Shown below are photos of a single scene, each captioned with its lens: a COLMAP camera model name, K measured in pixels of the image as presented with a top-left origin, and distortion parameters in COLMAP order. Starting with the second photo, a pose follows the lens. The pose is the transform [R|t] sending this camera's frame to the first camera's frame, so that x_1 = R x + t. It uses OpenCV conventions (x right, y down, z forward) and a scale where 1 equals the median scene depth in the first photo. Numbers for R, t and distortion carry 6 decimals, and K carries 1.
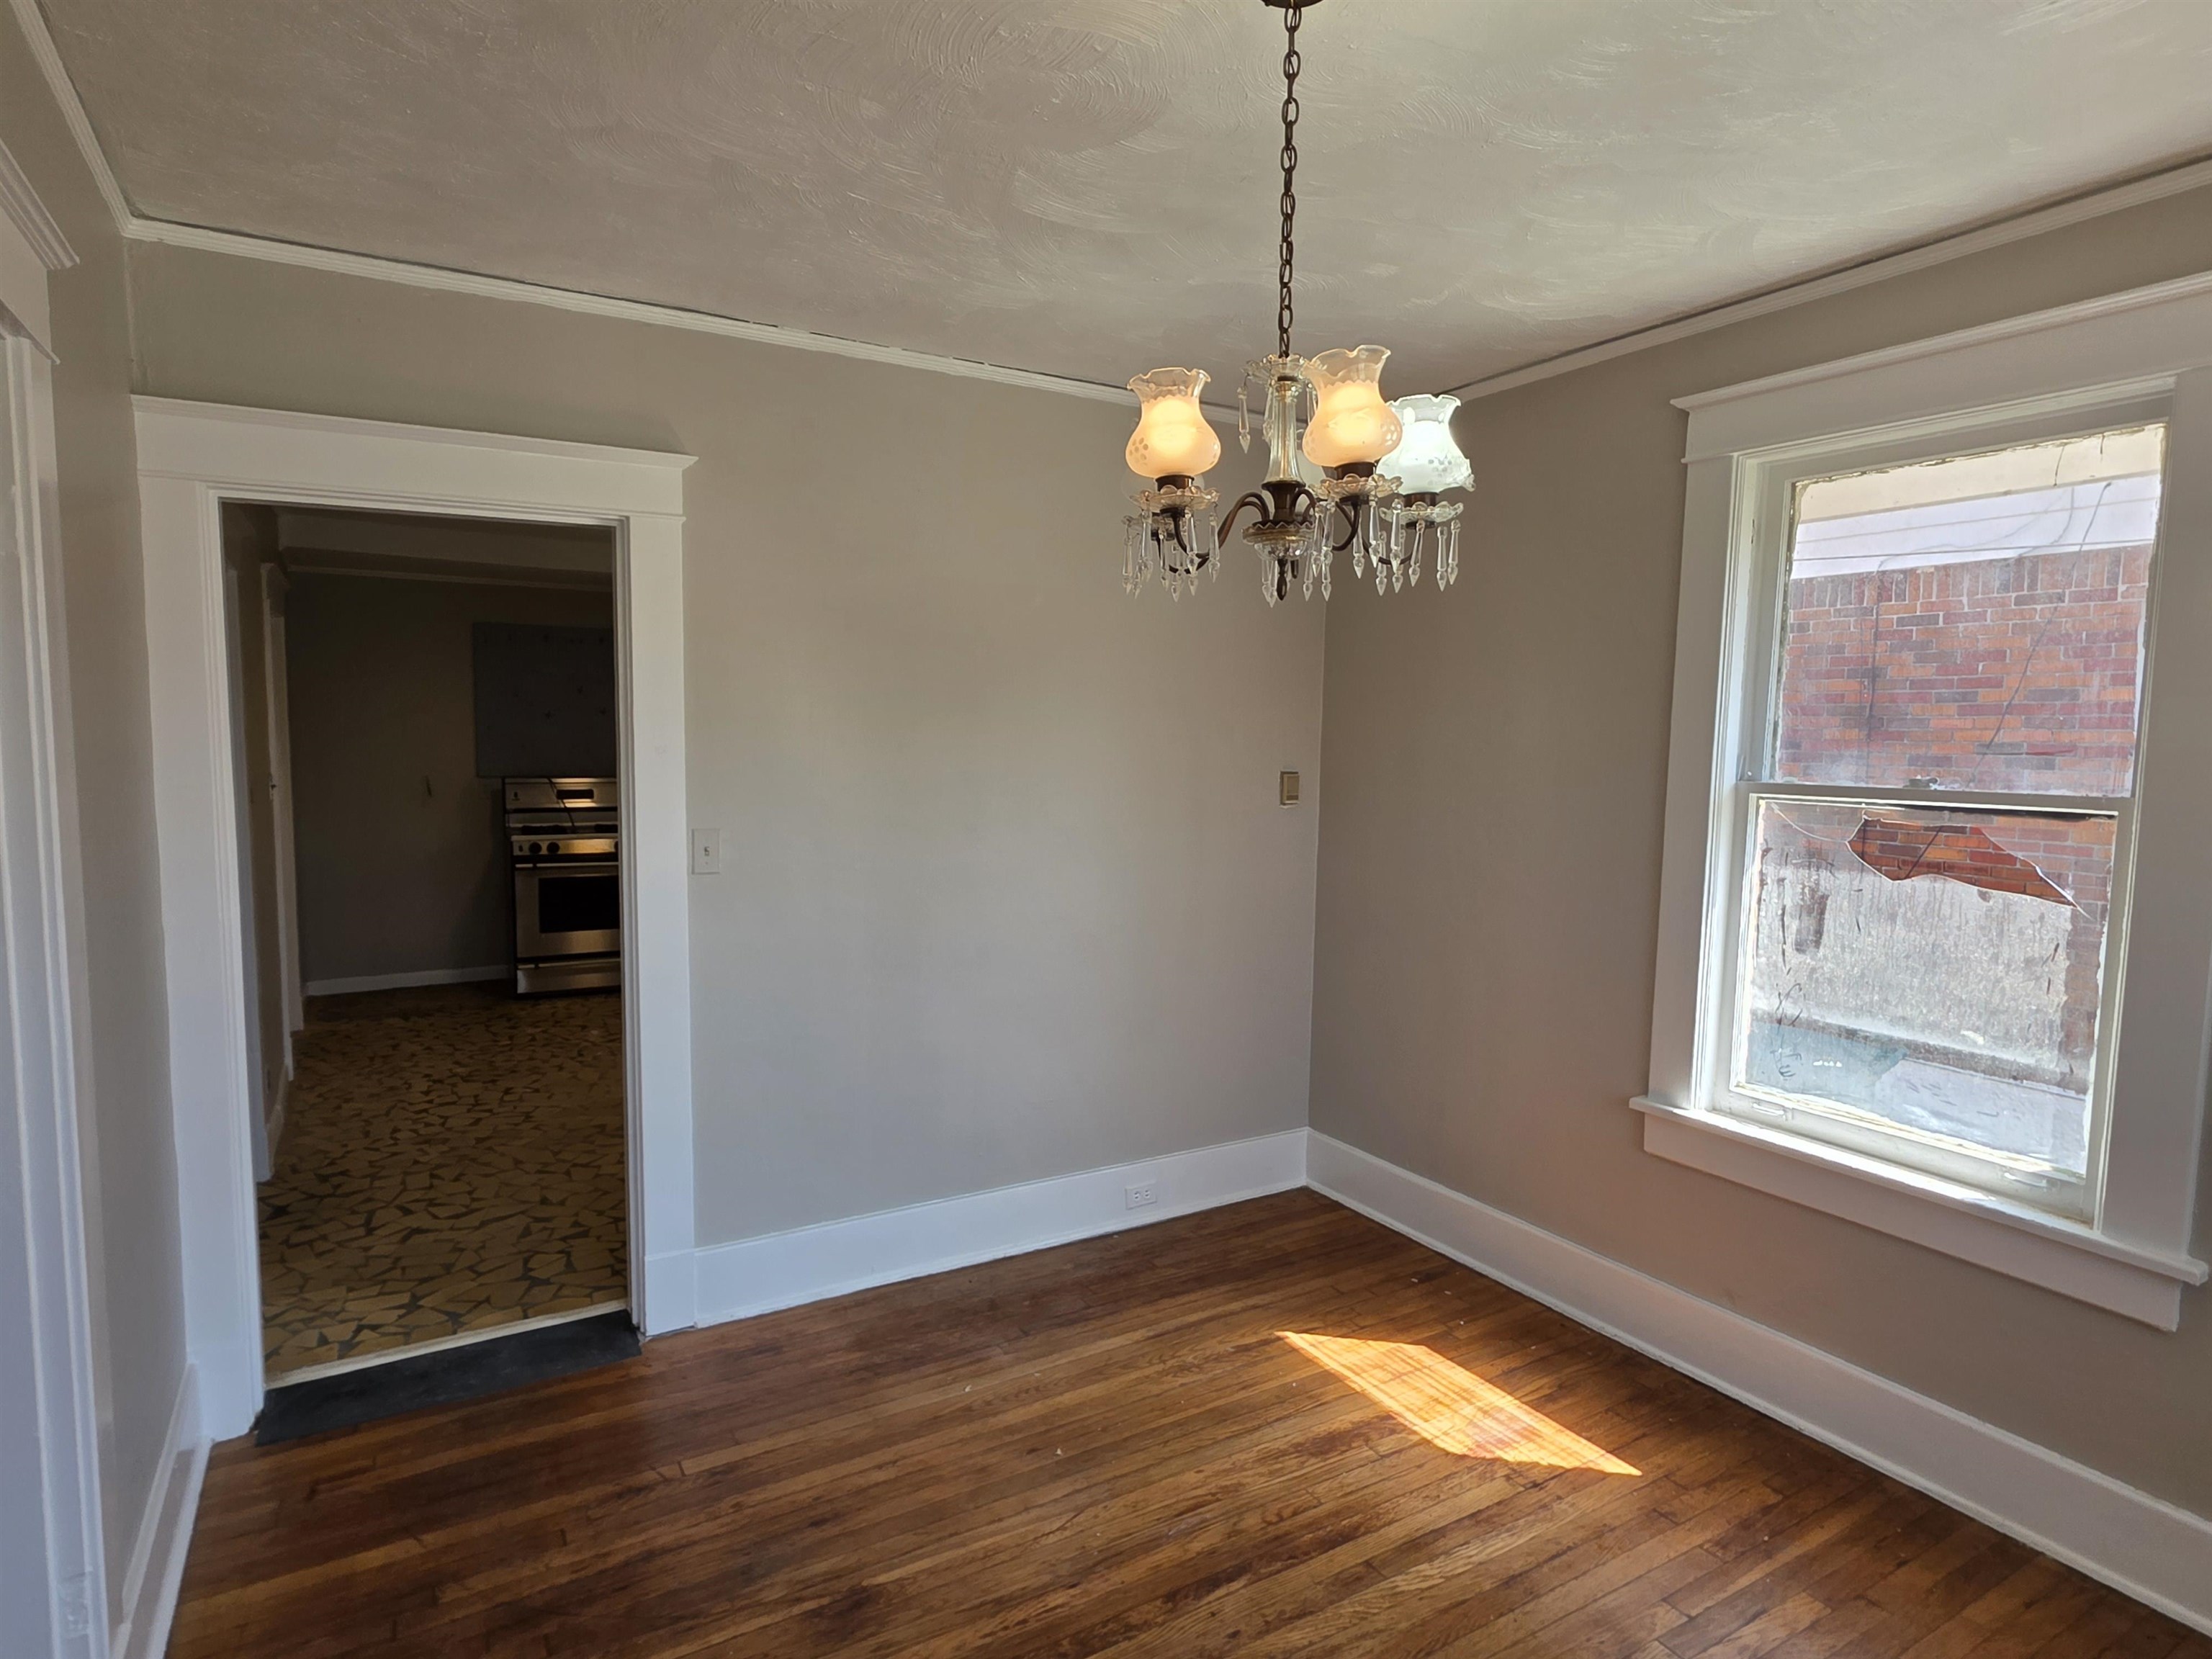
lens RADIAL K [[1224.0, 0, 1117.0], [0, 1224.0, 840.6], [0, 0, 1]] dist [0.004799, 0.000110]
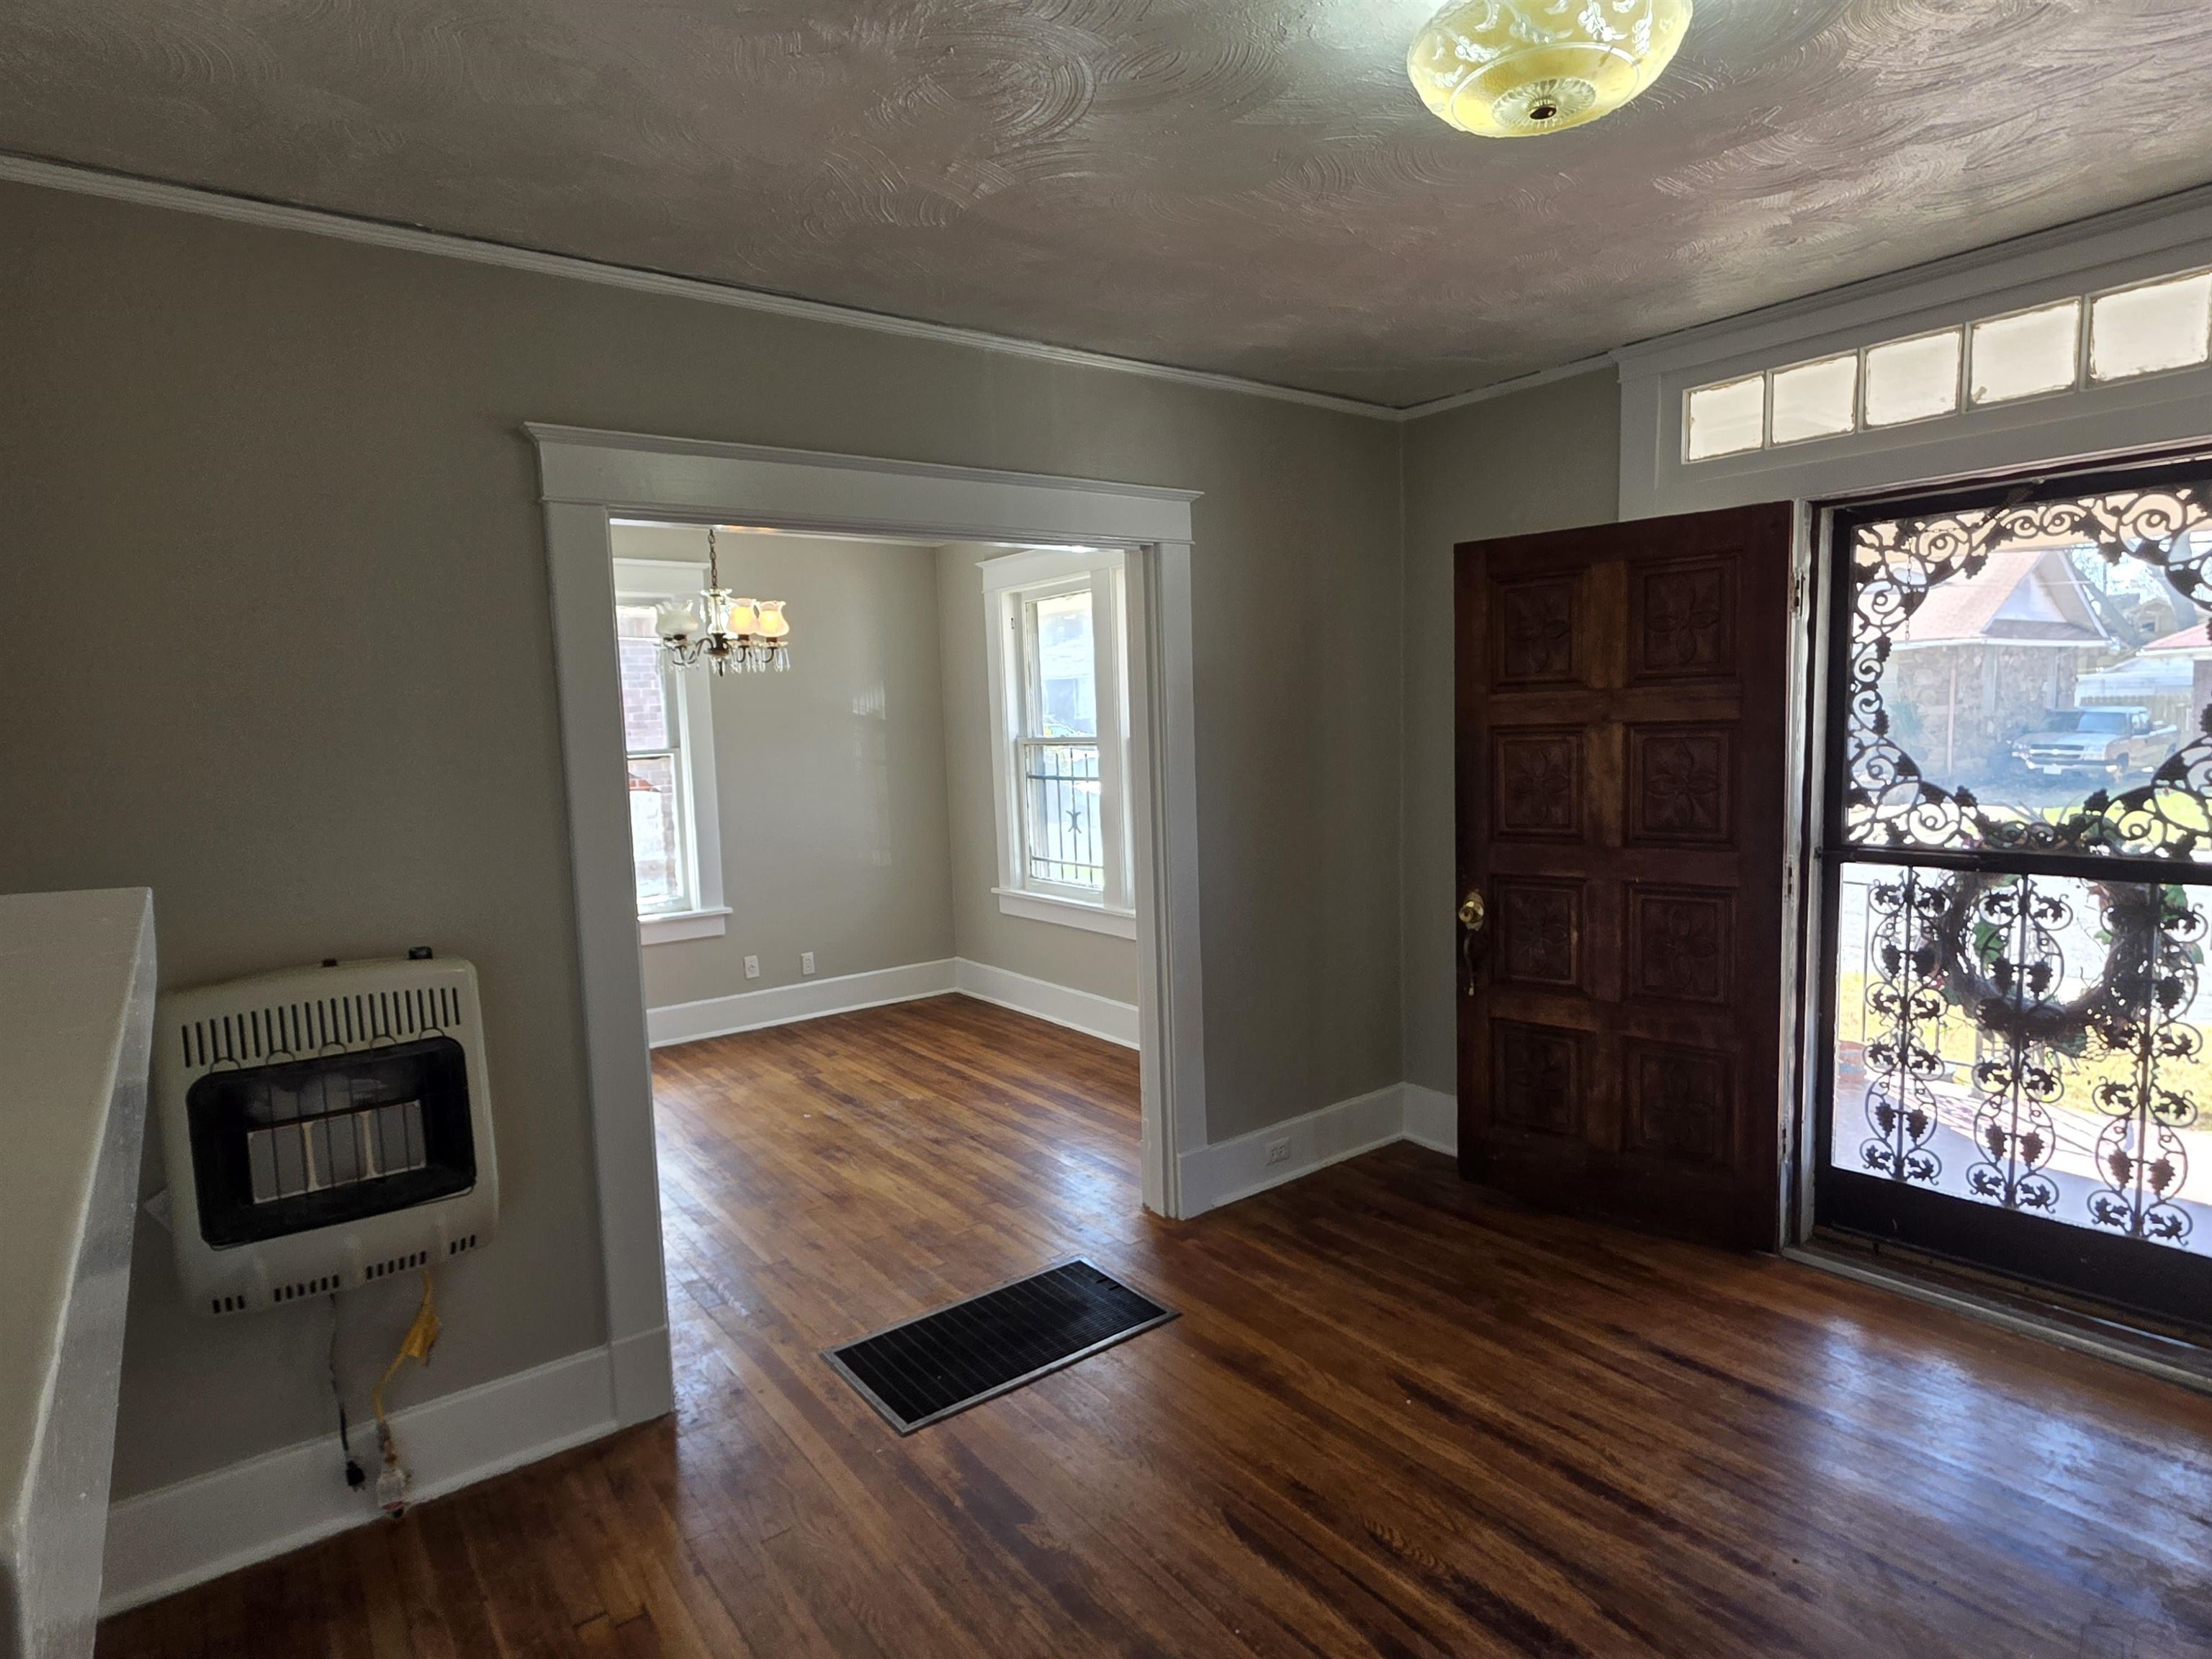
lens RADIAL K [[1224.0, 0, 1117.0], [0, 1224.0, 840.6], [0, 0, 1]] dist [0.004799, 0.000110]
pose [[-0.109091, -0.115981, 0.987242, -1.596191], [0.120846, 0.984256, 0.128984, -0.052934], [-0.986659, 0.133376, -0.093358, 0.275142]]
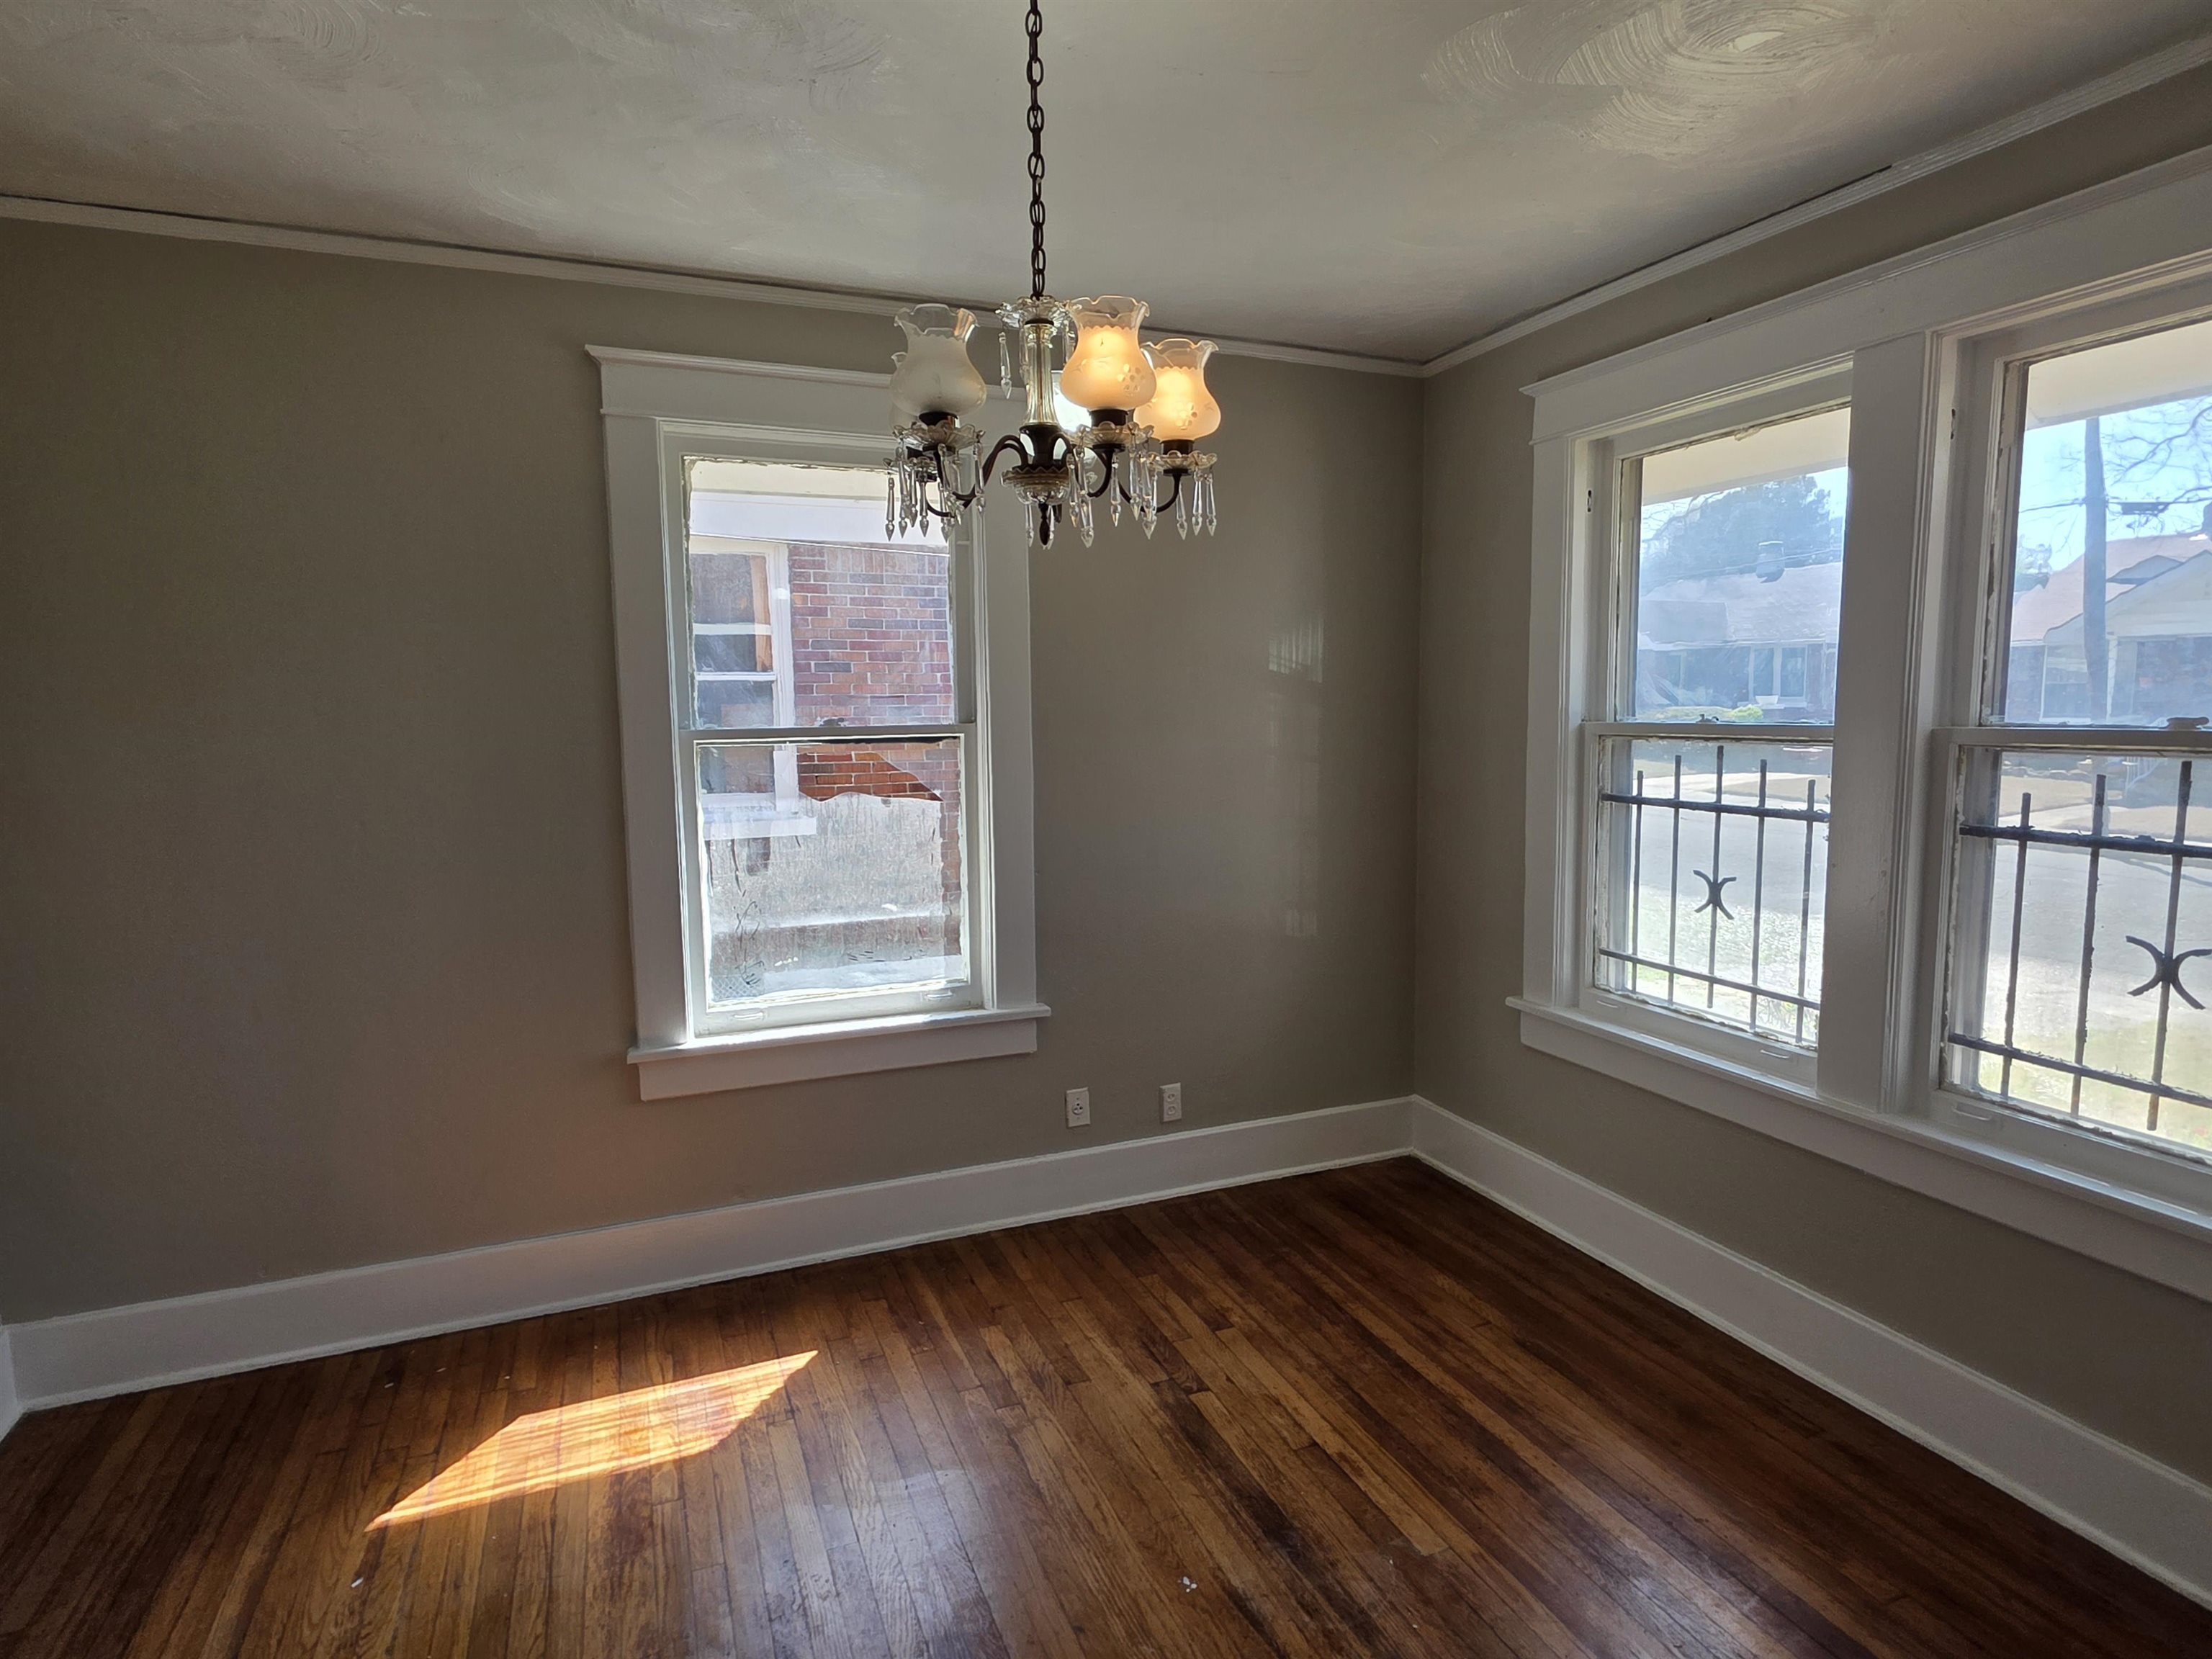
lens RADIAL K [[1224.0, 0, 1117.0], [0, 1224.0, 840.6], [0, 0, 1]] dist [0.004799, 0.000110]
pose [[0.150924, -0.133605, 0.979475, -0.532809], [0.102950, 0.987561, 0.118845, -0.043707], [-0.983170, 0.082900, 0.162801, 0.487577]]
